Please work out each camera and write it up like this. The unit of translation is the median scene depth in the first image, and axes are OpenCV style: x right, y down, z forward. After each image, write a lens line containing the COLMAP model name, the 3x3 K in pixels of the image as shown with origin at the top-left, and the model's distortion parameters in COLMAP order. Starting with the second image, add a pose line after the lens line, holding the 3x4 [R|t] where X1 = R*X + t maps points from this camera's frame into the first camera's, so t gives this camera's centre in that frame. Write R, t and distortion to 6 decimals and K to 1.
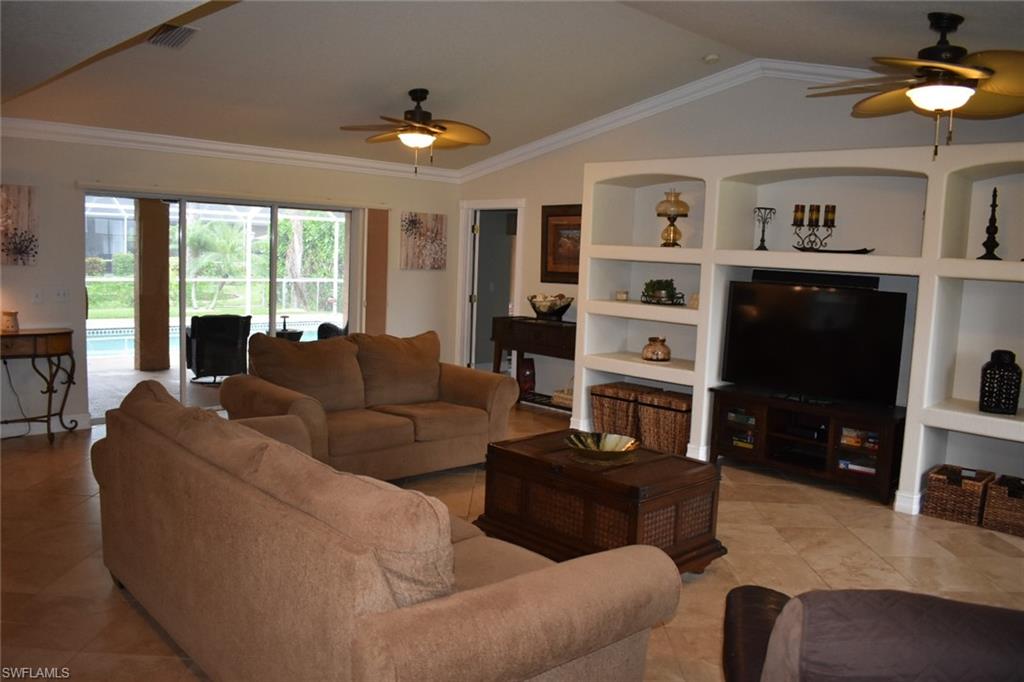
lens RADIAL K [[804.6, 0, 512.0], [0, 804.6, 341.0], [0, 0, 1]] dist [-0.097380, 0.008193]
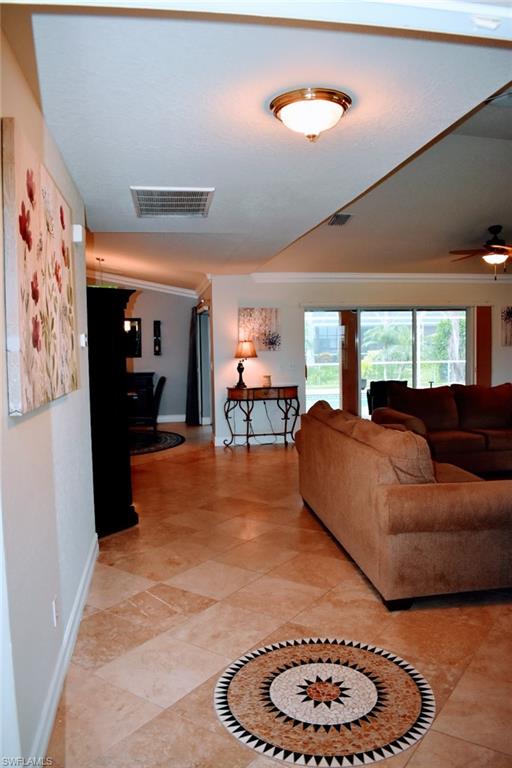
lens RADIAL K [[593.7, 0, 256.0], [0, 593.7, 384.0], [0, 0, 1]] dist [0.007164, 0.002874]
pose [[0.815854, -0.014125, -0.578086, 0.160144], [-0.014213, 0.998910, -0.044466, 0.046269], [0.578084, 0.044494, 0.814764, -0.187958]]
